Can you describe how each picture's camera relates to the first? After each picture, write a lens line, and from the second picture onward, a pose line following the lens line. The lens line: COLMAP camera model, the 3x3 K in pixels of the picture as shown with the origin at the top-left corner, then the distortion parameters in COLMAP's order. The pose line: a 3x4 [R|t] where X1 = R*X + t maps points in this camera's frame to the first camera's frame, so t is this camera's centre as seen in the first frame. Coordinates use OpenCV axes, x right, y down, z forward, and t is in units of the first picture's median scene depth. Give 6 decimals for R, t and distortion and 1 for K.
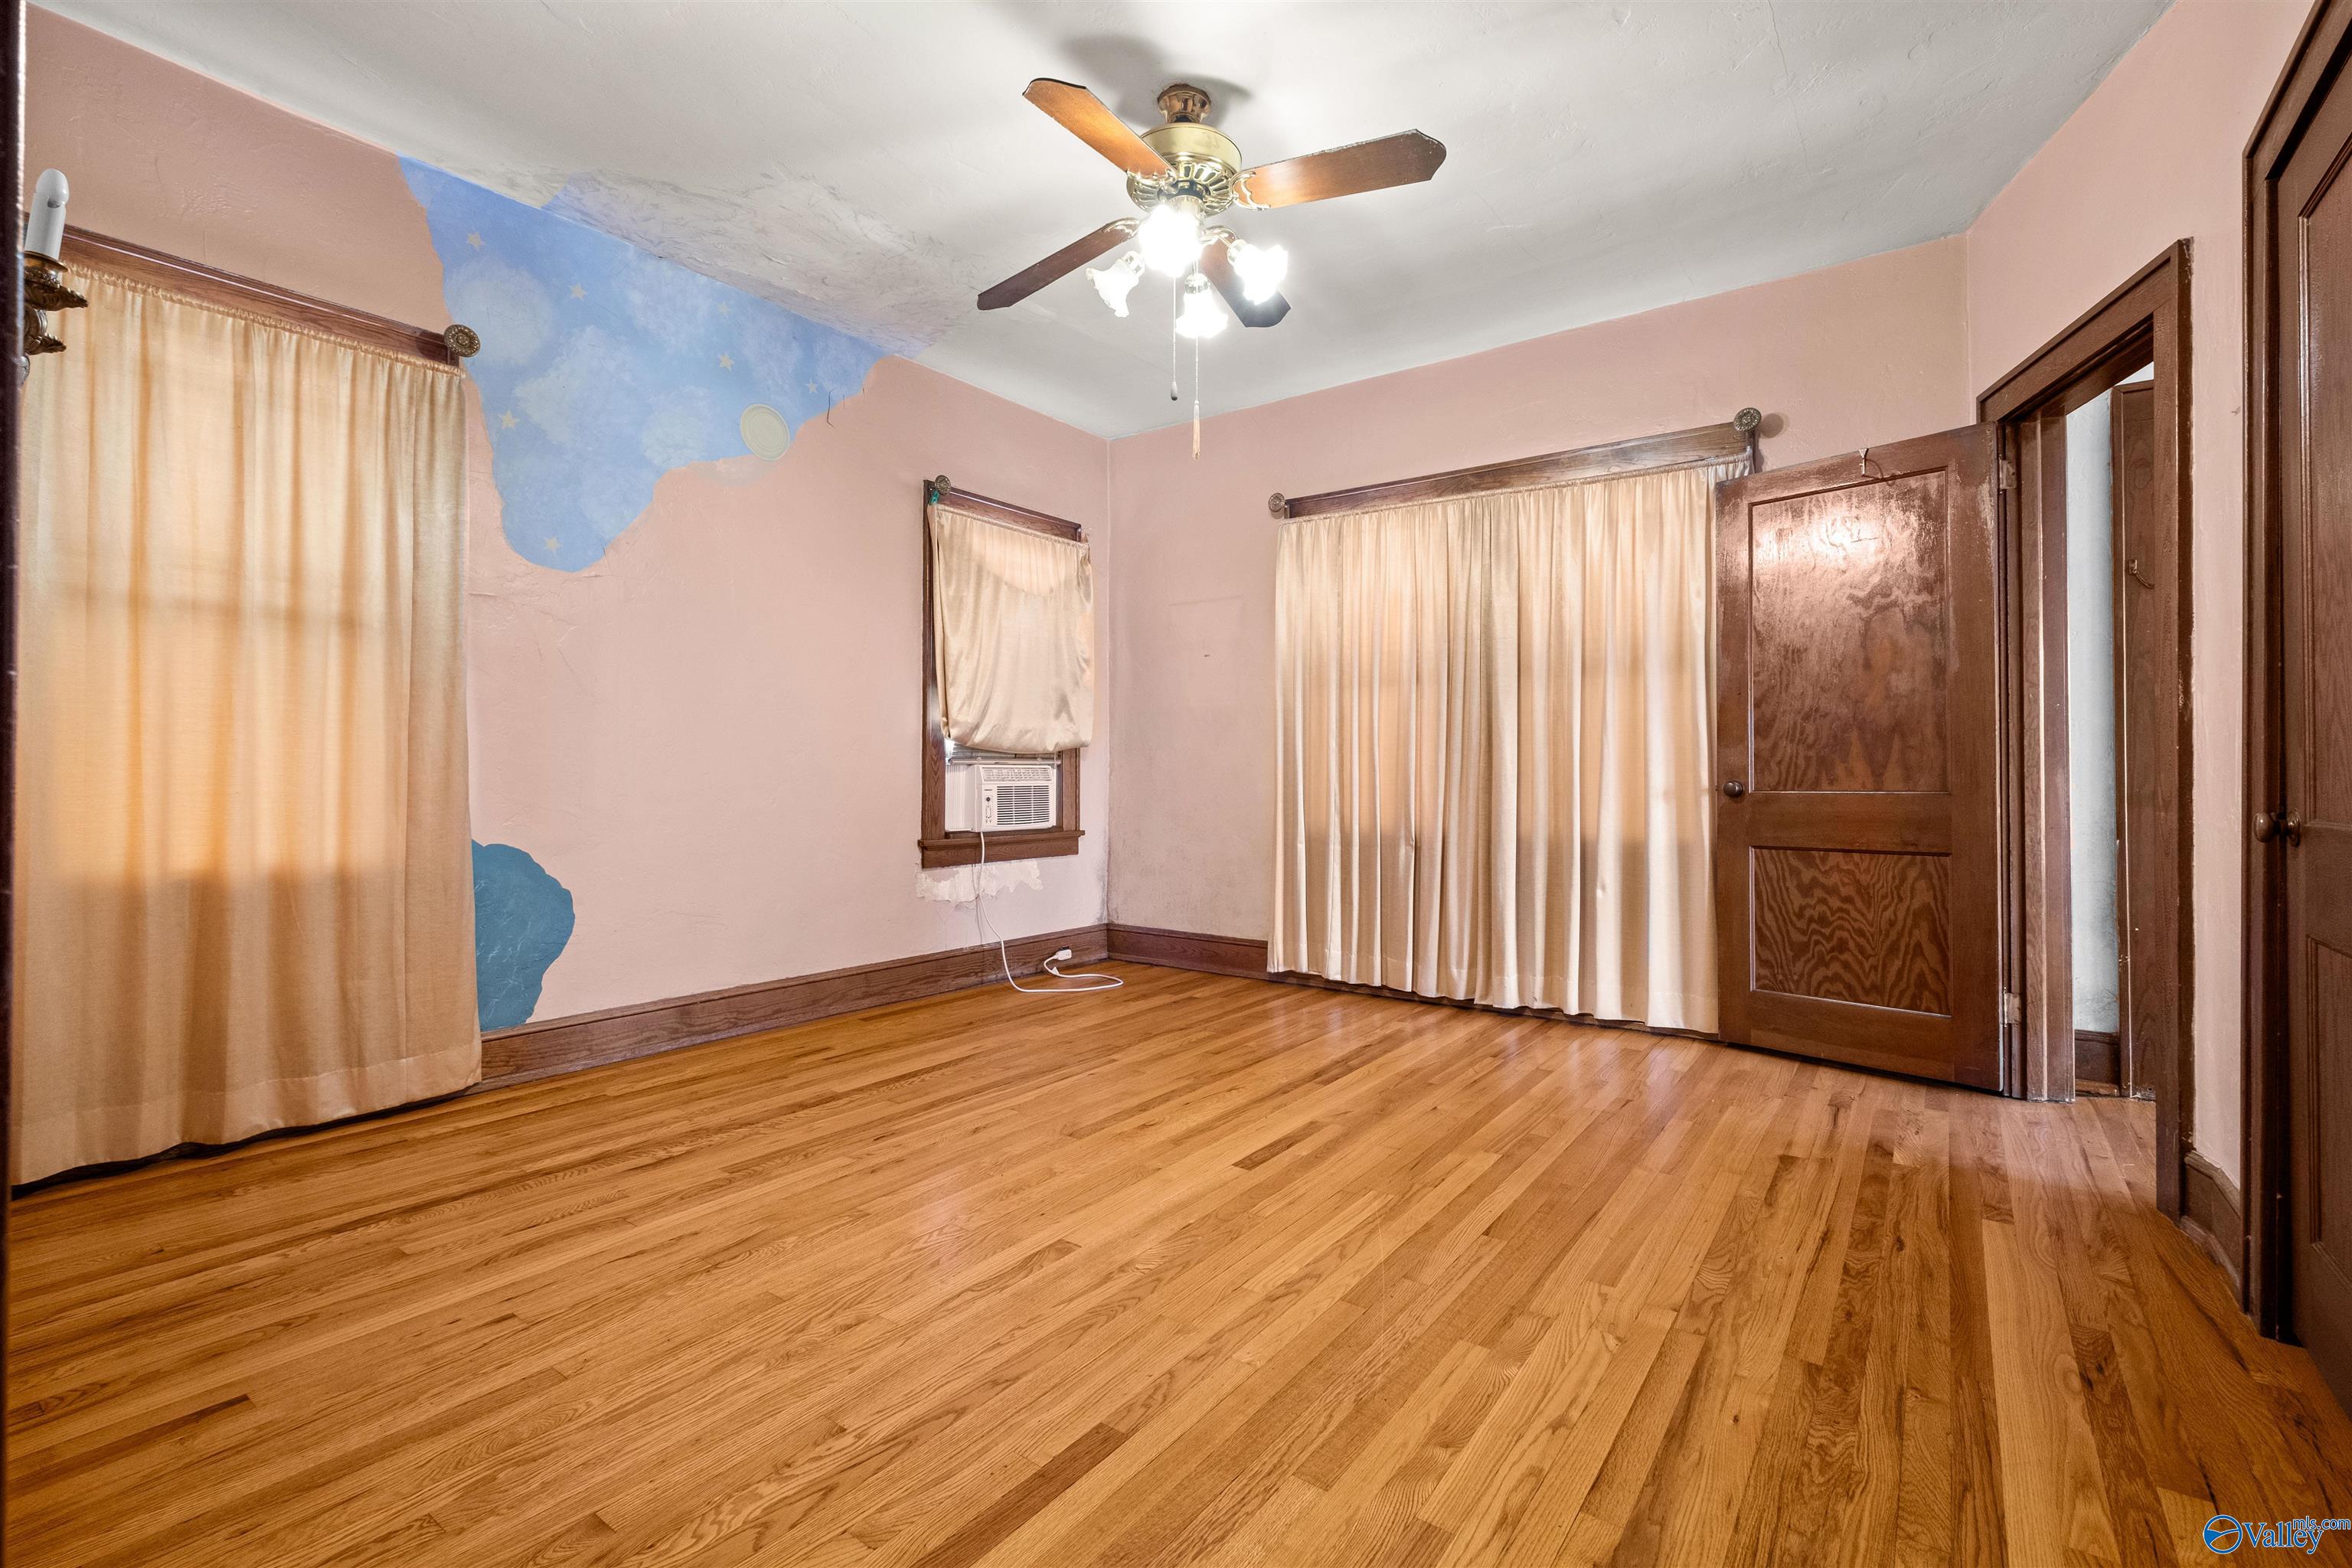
lens RADIAL K [[1040.4, 0, 1175.9], [0, 1040.4, 776.7], [0, 0, 1]] dist [0.003209, -0.000529]
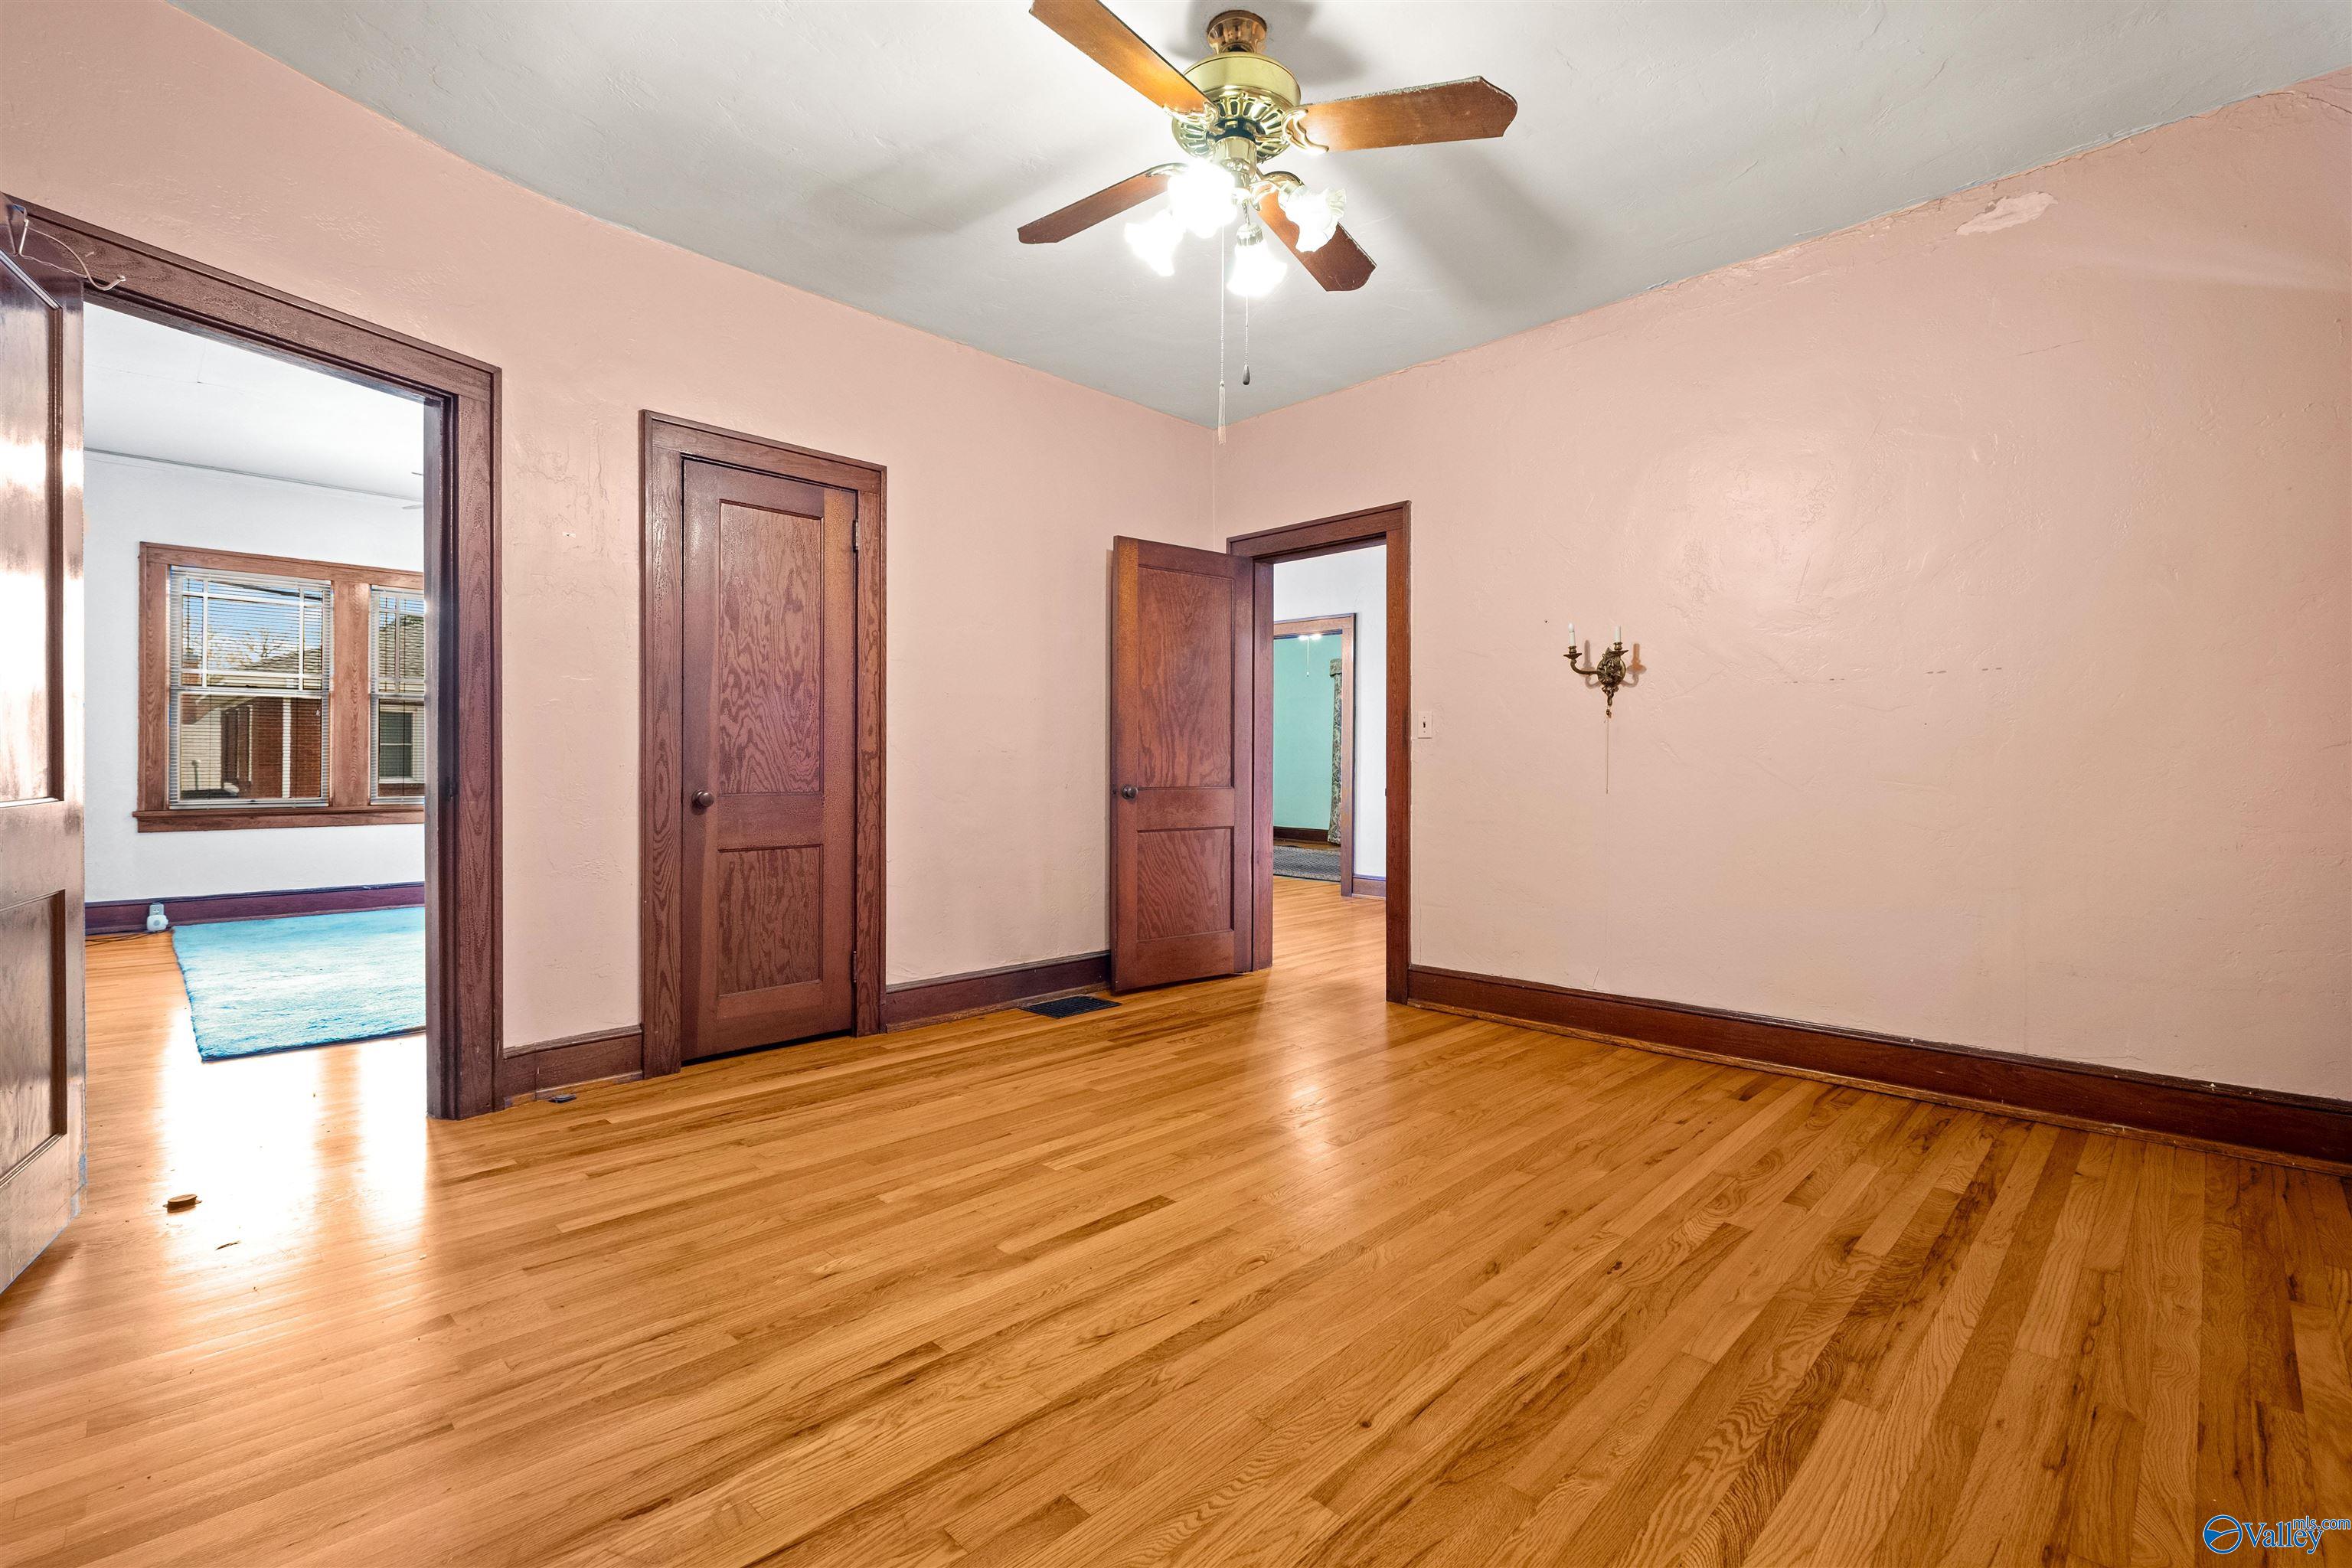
lens RADIAL K [[1048.9, 0, 1186.7], [0, 1048.9, 779.6], [0, 0, 1]] dist [-0.002164, -0.000611]
pose [[-0.989567, -0.009920, 0.143729, -0.078000], [-0.008047, 0.999875, 0.013608, -0.013968], [-0.143846, 0.012309, -0.989523, 1.727091]]
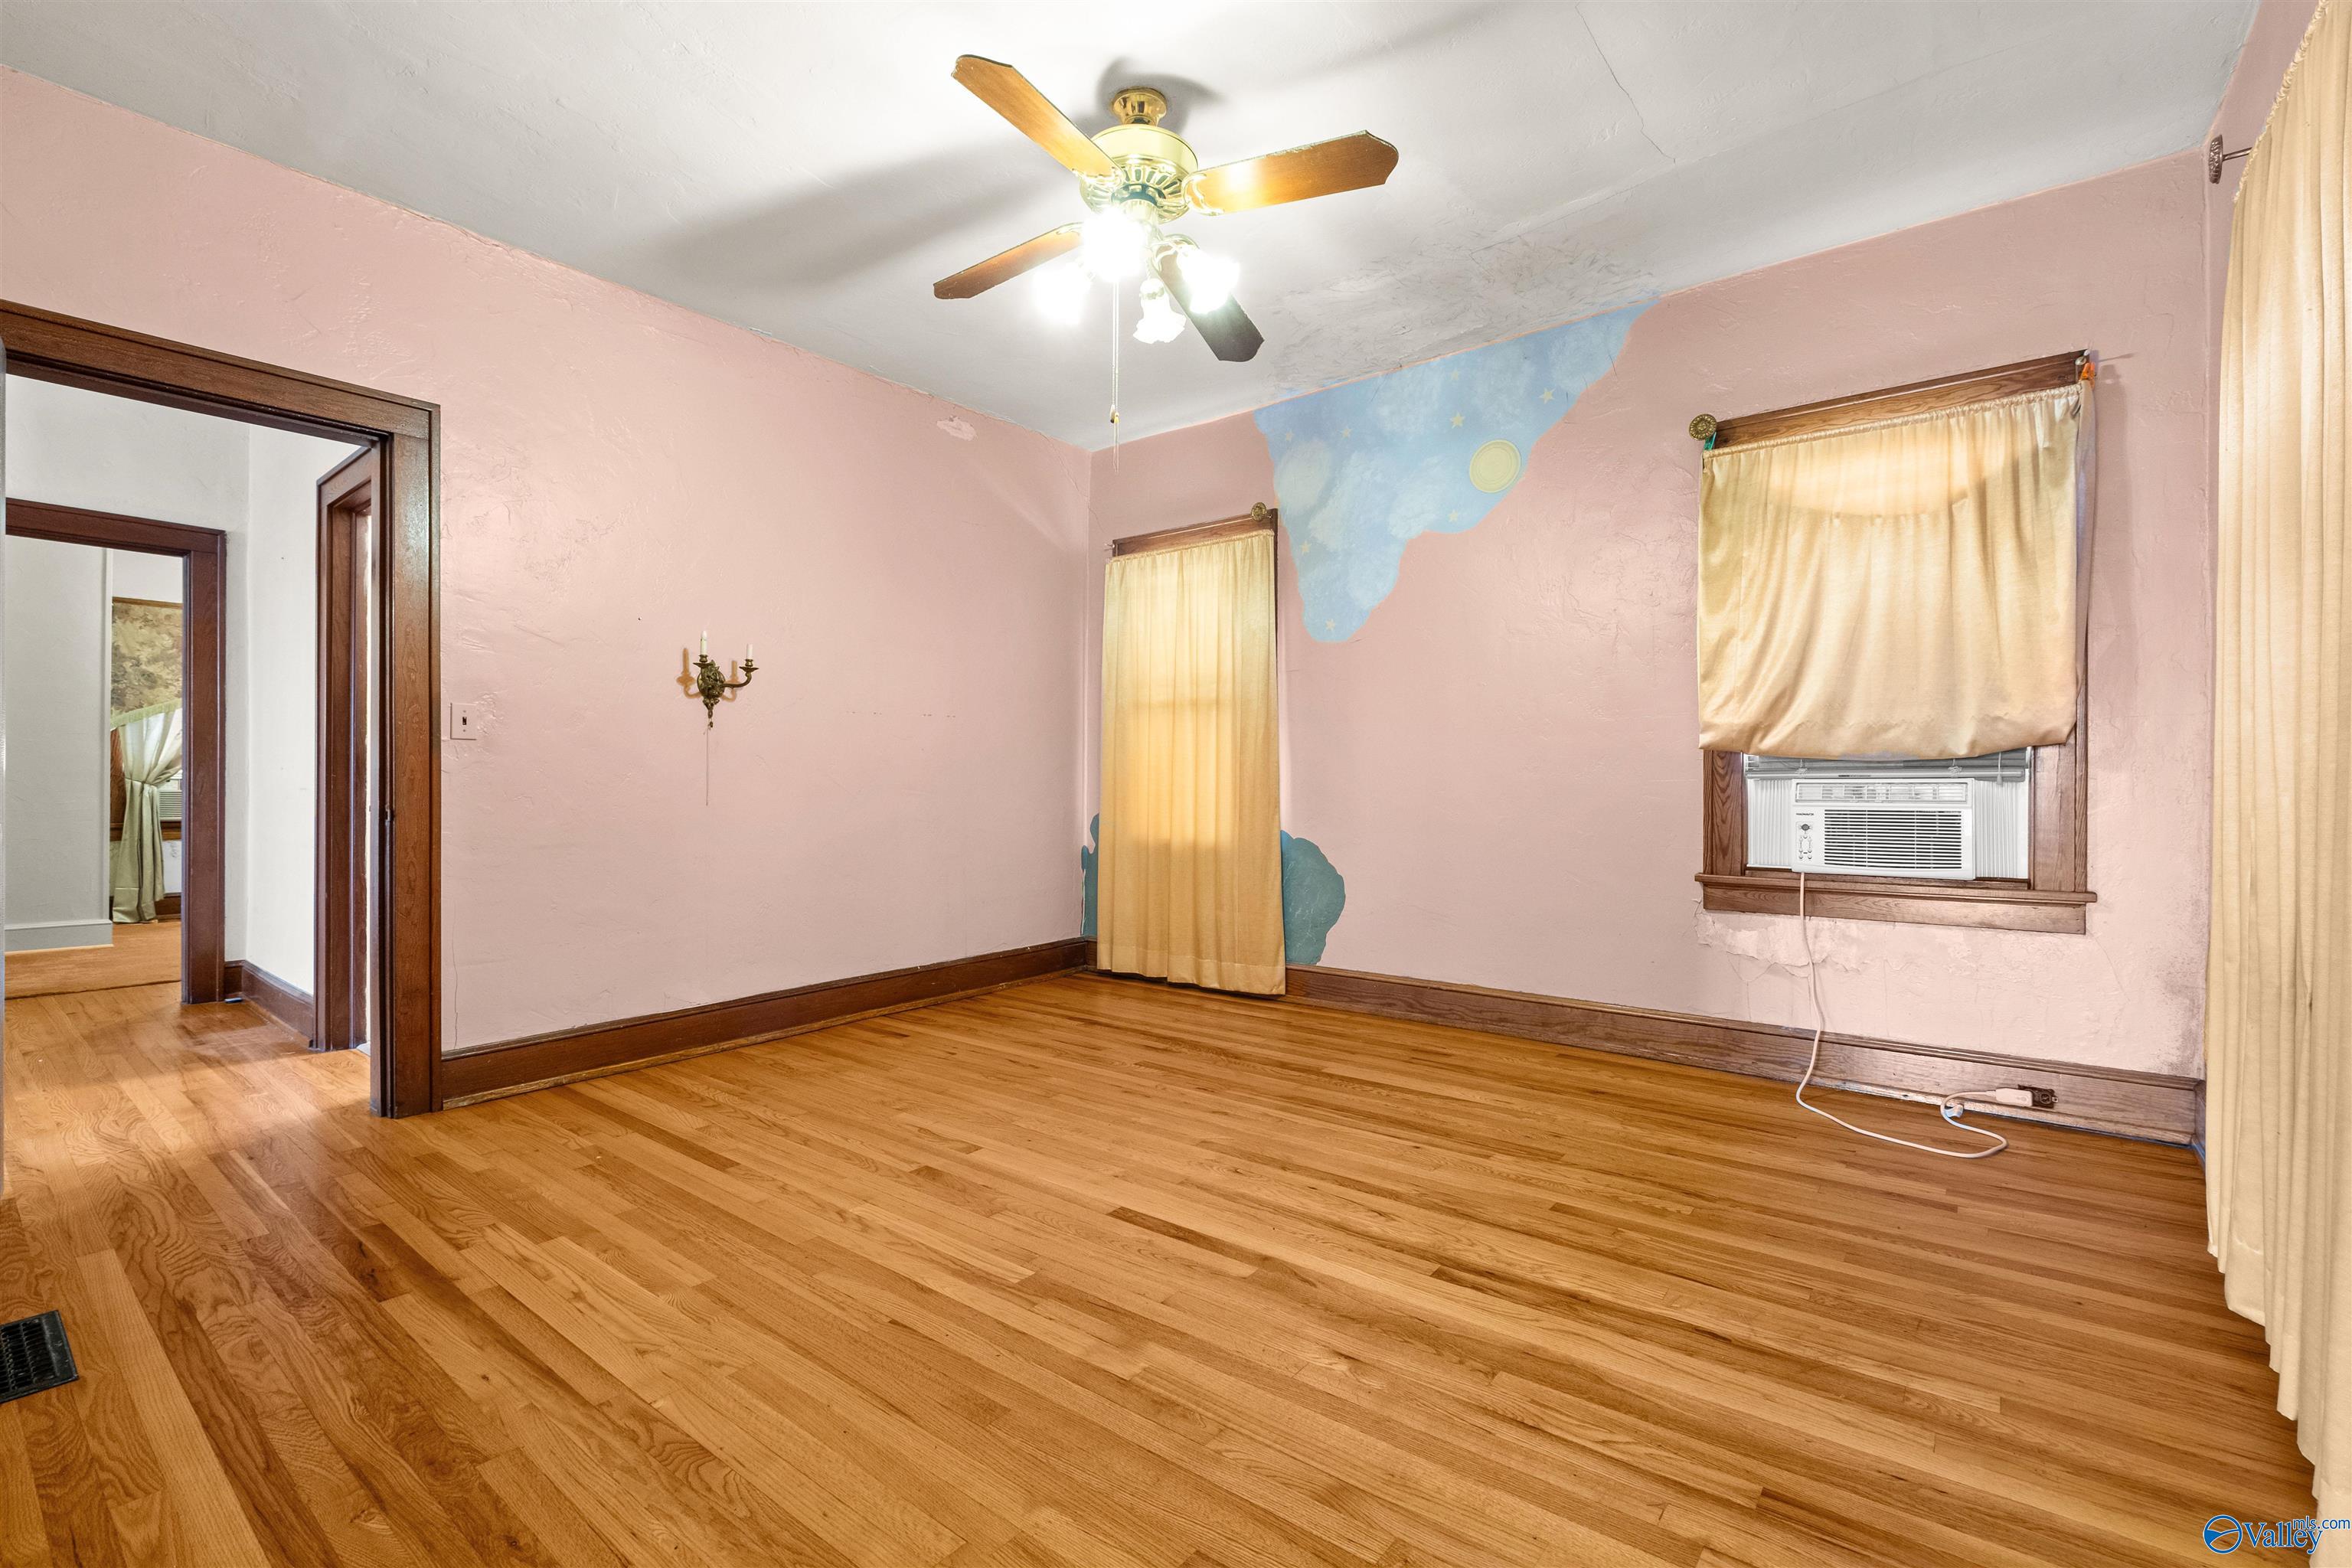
lens RADIAL K [[1025.5, 0, 1189.0], [0, 1025.5, 788.5], [0, 0, 1]] dist [0.006413, -0.000804]
pose [[-0.028020, 0.001595, -0.999606, 0.886373], [-0.002927, 0.999994, 0.001678, -0.008106], [0.999603, 0.002973, -0.028015, 0.978123]]
